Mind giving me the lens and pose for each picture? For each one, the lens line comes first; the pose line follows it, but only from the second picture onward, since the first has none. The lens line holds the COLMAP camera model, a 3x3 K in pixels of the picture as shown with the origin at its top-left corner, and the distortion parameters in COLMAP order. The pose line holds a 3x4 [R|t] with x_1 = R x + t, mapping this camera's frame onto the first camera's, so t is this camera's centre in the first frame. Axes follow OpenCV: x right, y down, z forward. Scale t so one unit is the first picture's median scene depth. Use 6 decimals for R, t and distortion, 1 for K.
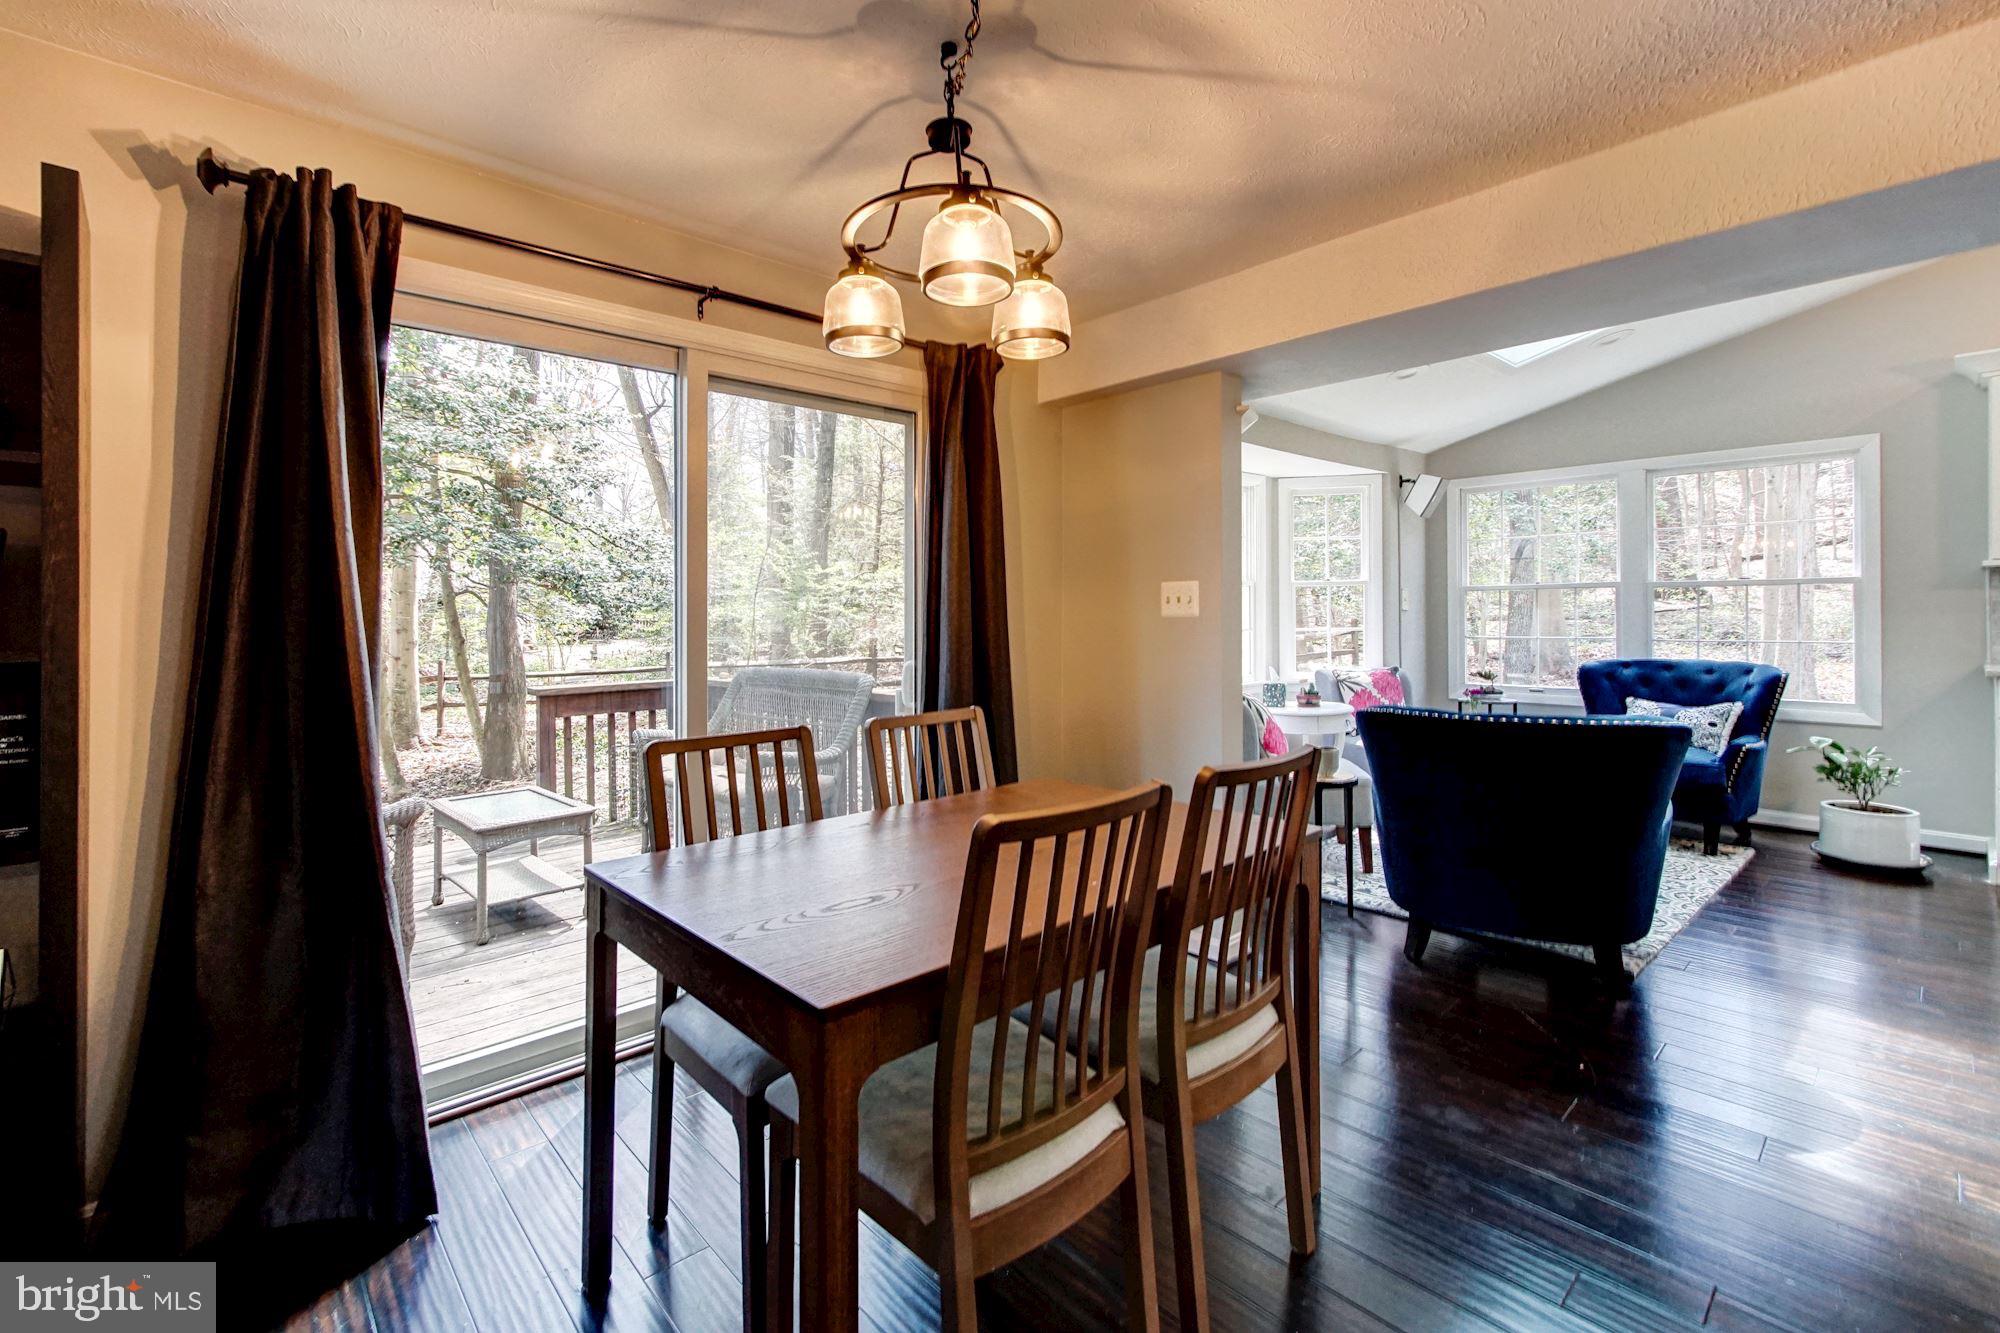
lens RADIAL K [[865.0, 0, 990.7], [0, 865.0, 606.6], [0, 0, 1]] dist [0.001146, 0.000034]
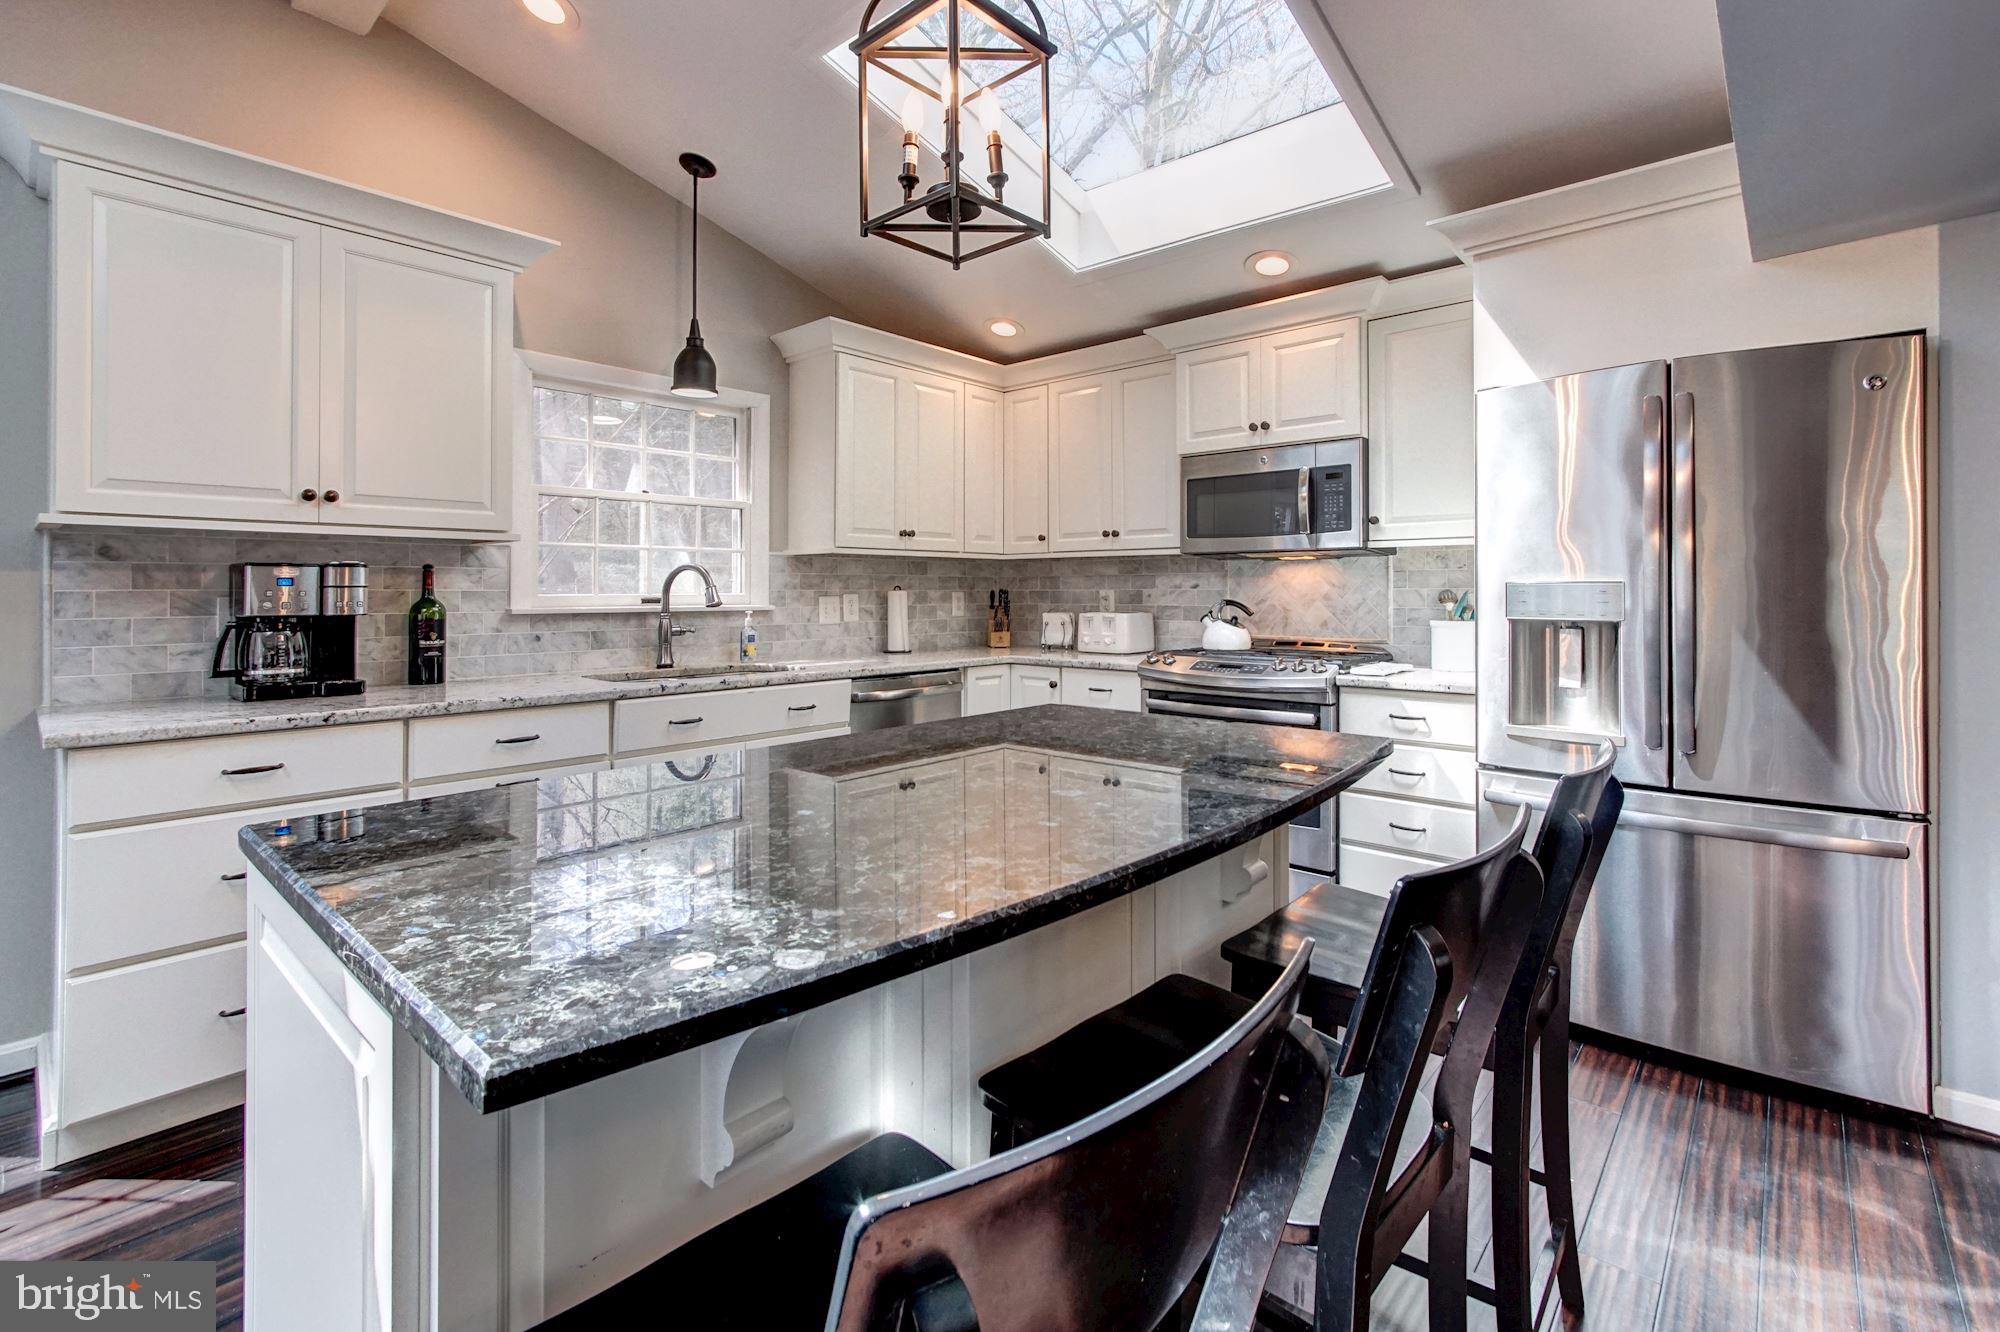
lens RADIAL K [[905.6, 0, 991.4], [0, 905.6, 588.9], [0, 0, 1]] dist [0.000549, 0.000185]
pose [[-0.095564, 0.012928, 0.995339, 0.503007], [-0.002792, 0.999908, -0.013255, -0.001945], [-0.995419, -0.004046, -0.095519, 0.441716]]
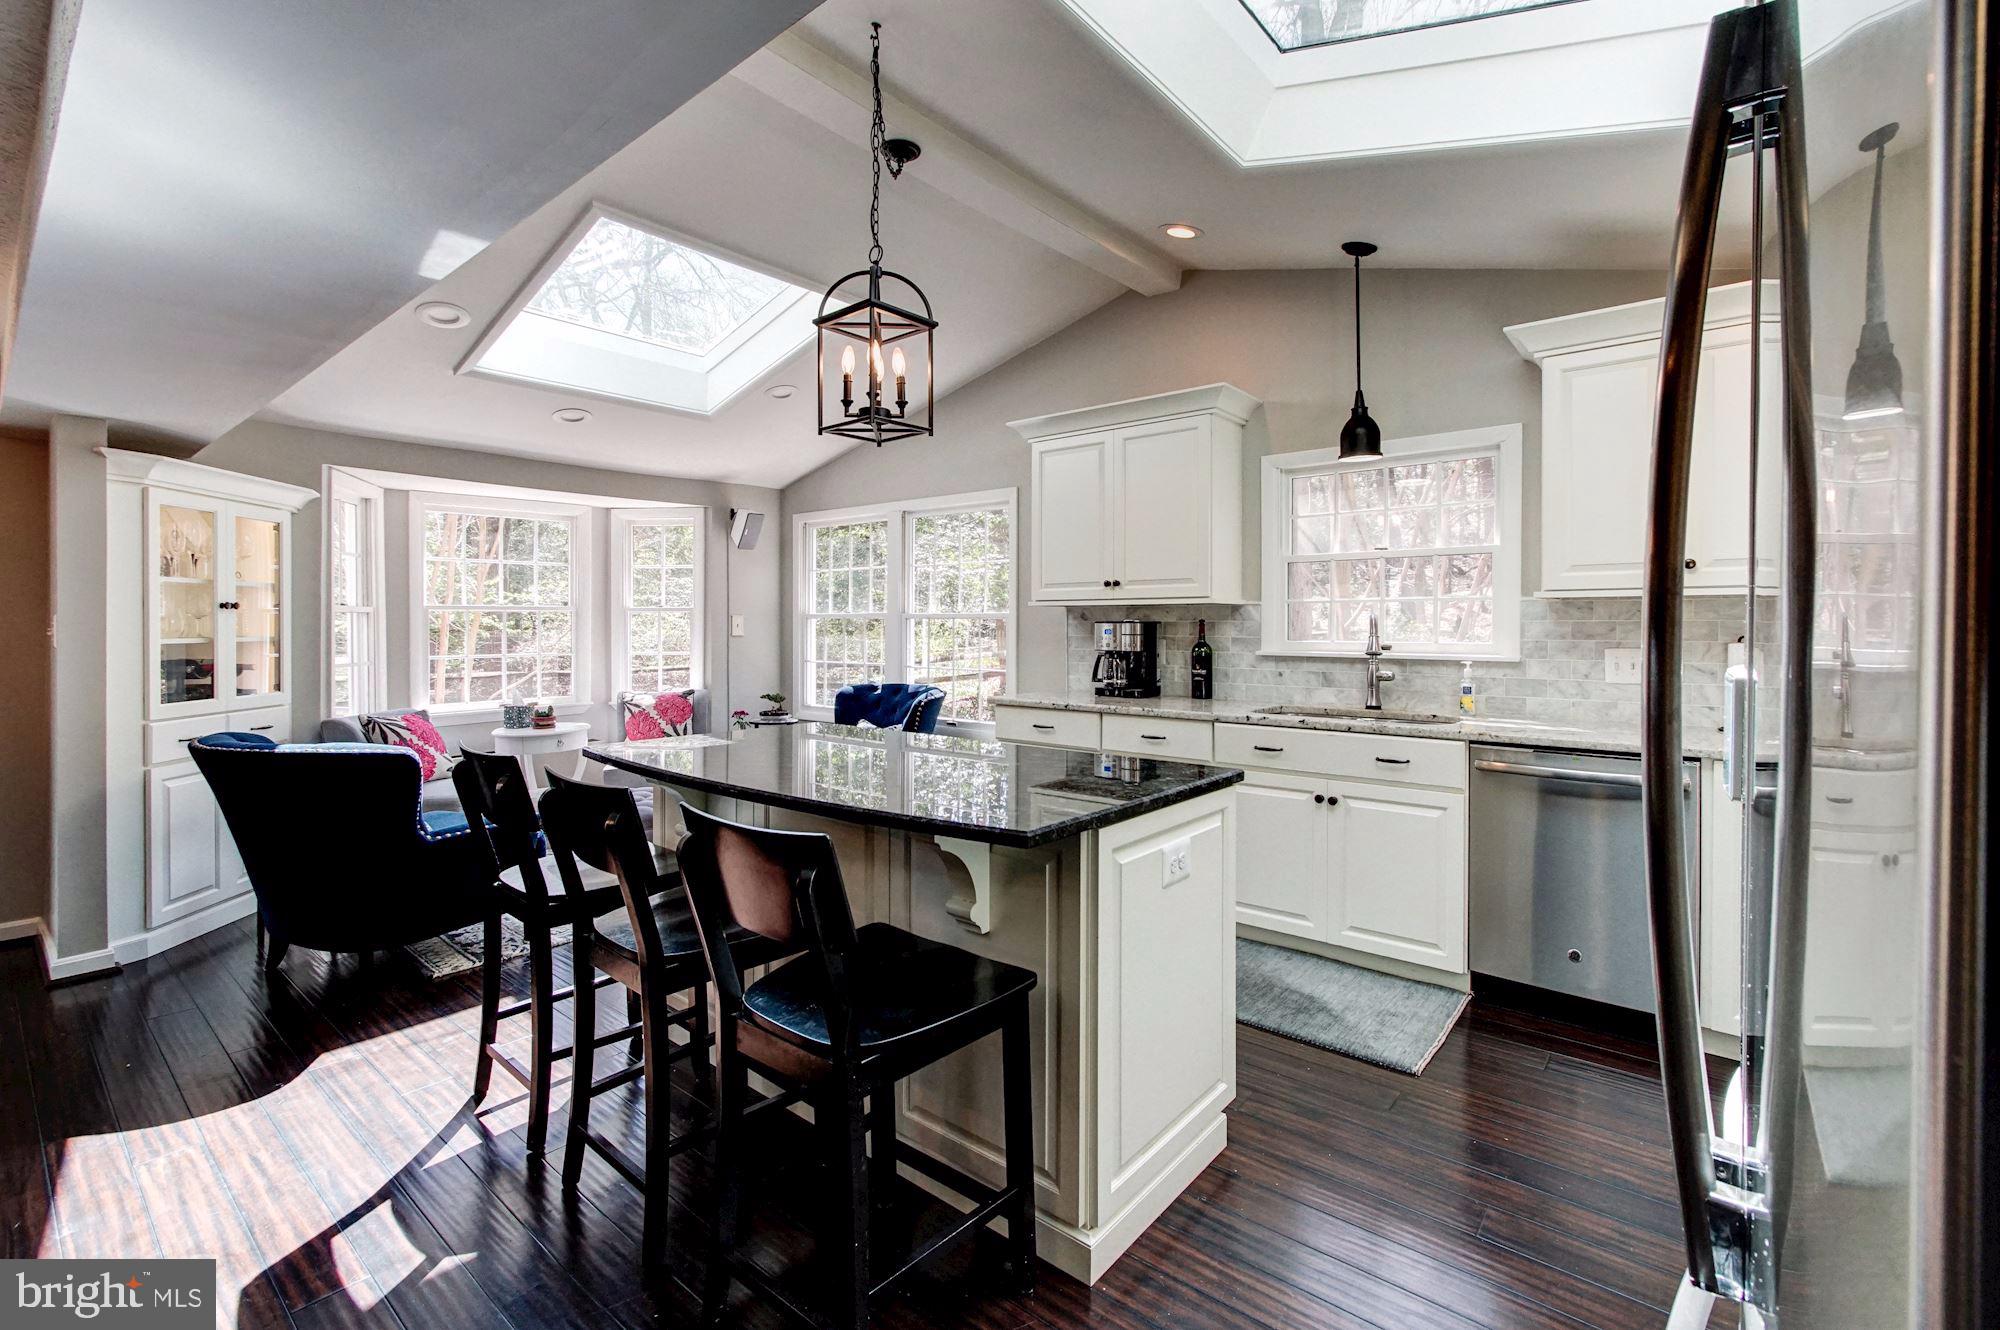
lens RADIAL K [[868.9, 0, 1002.6], [0, 868.9, 618.2], [0, 0, 1]] dist [-0.000356, -0.000261]
pose [[0.990032, 0.012967, 0.140247, 0.853982], [-0.012398, 0.999911, -0.004933, -0.021732], [-0.140299, 0.003145, 0.990104, -0.131464]]
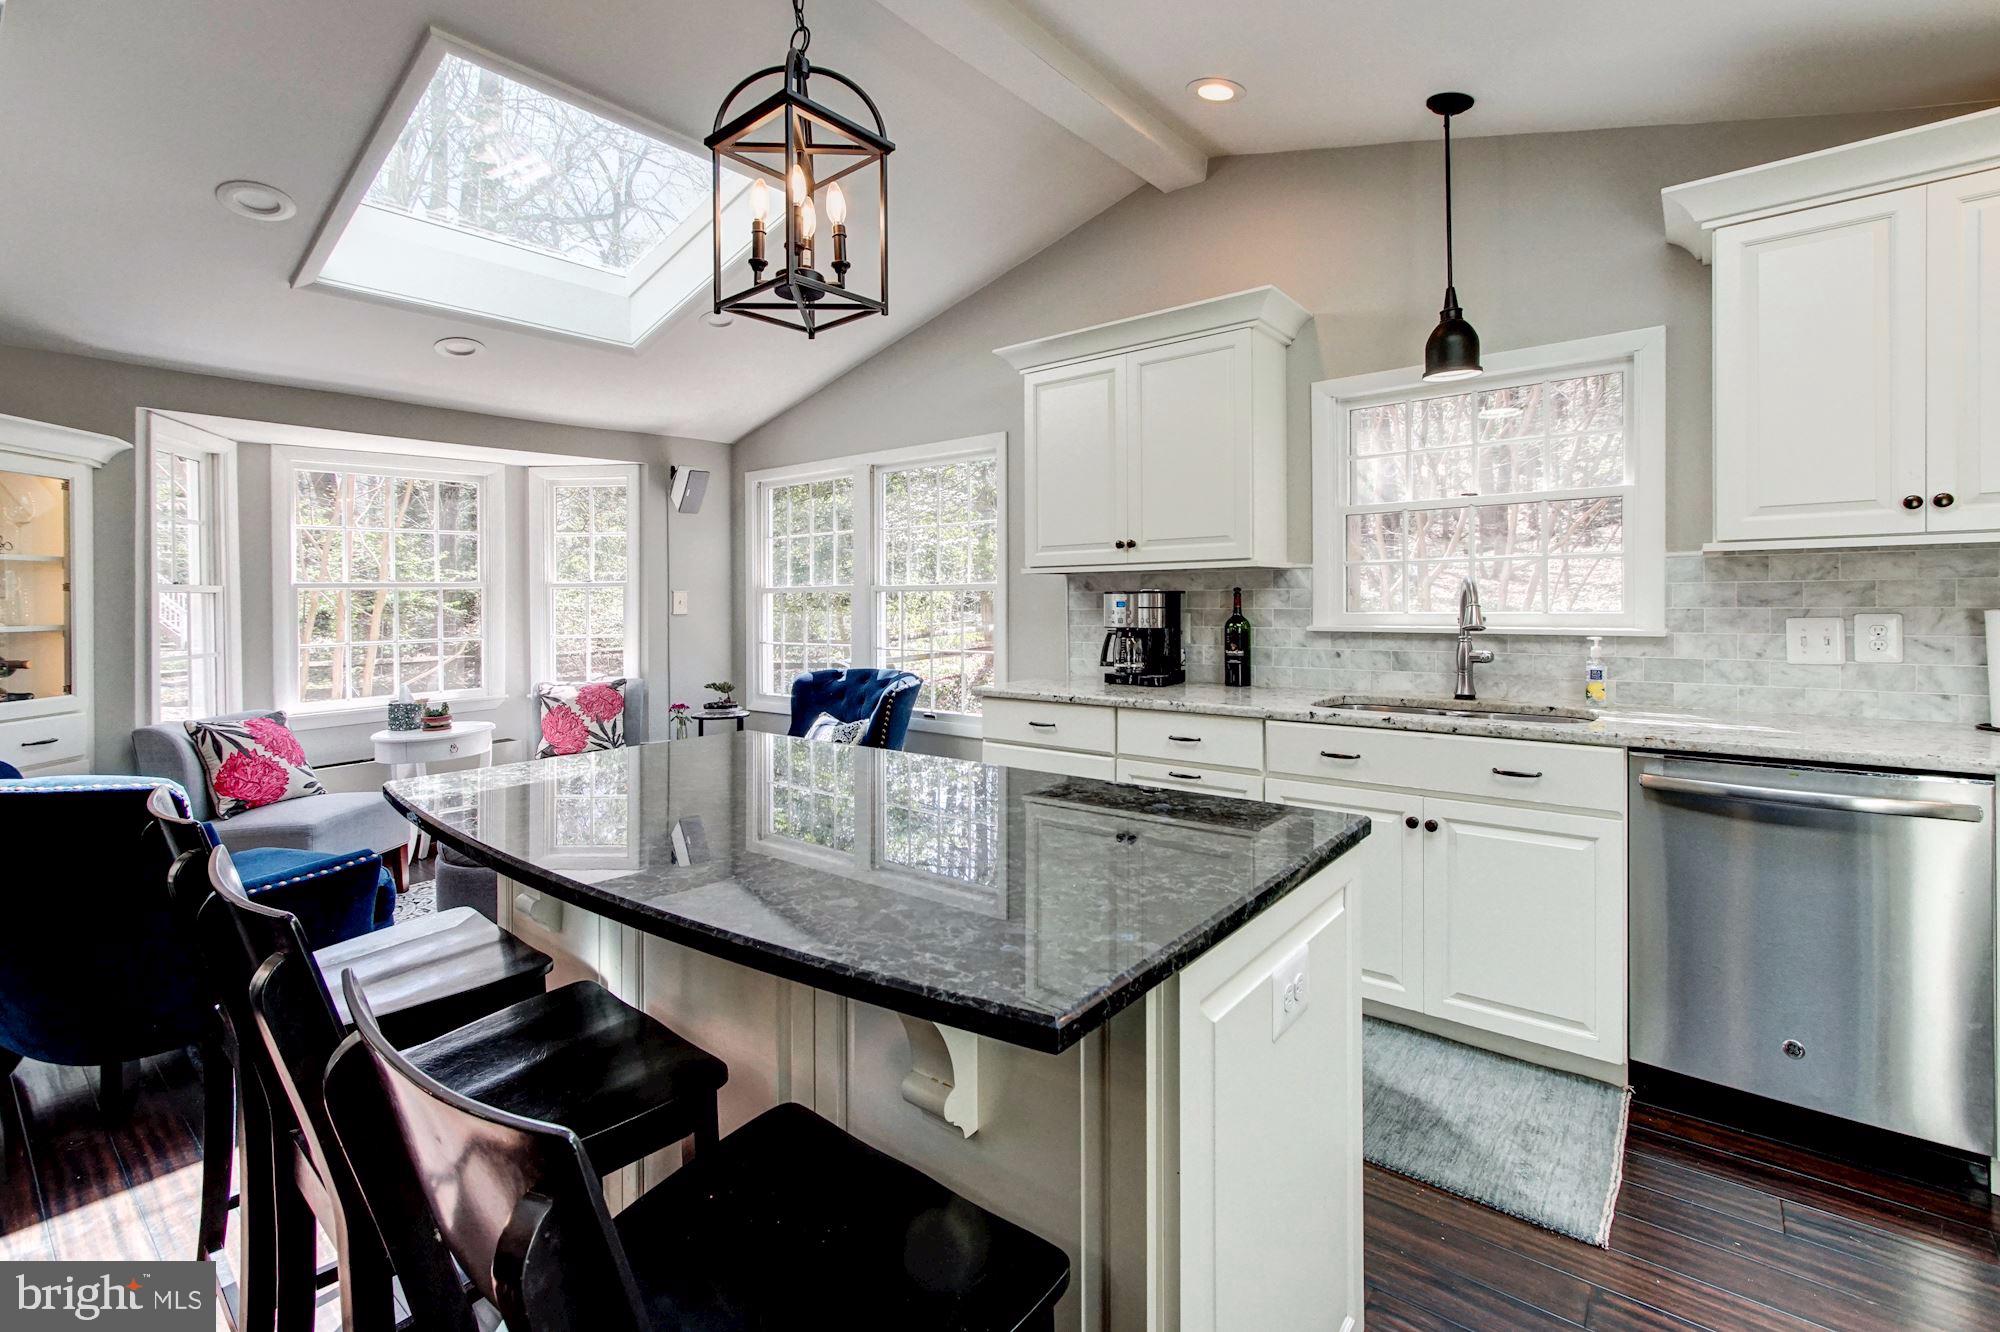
lens RADIAL K [[883.8, 0, 996.3], [0, 883.8, 594.4], [0, 0, 1]] dist [0.000650, 0.000436]
pose [[0.988842, -0.000598, 0.148964, 0.877000], [0.000695, 1.000000, -0.000598, -0.021409], [-0.148963, 0.000695, 0.988842, 0.041318]]
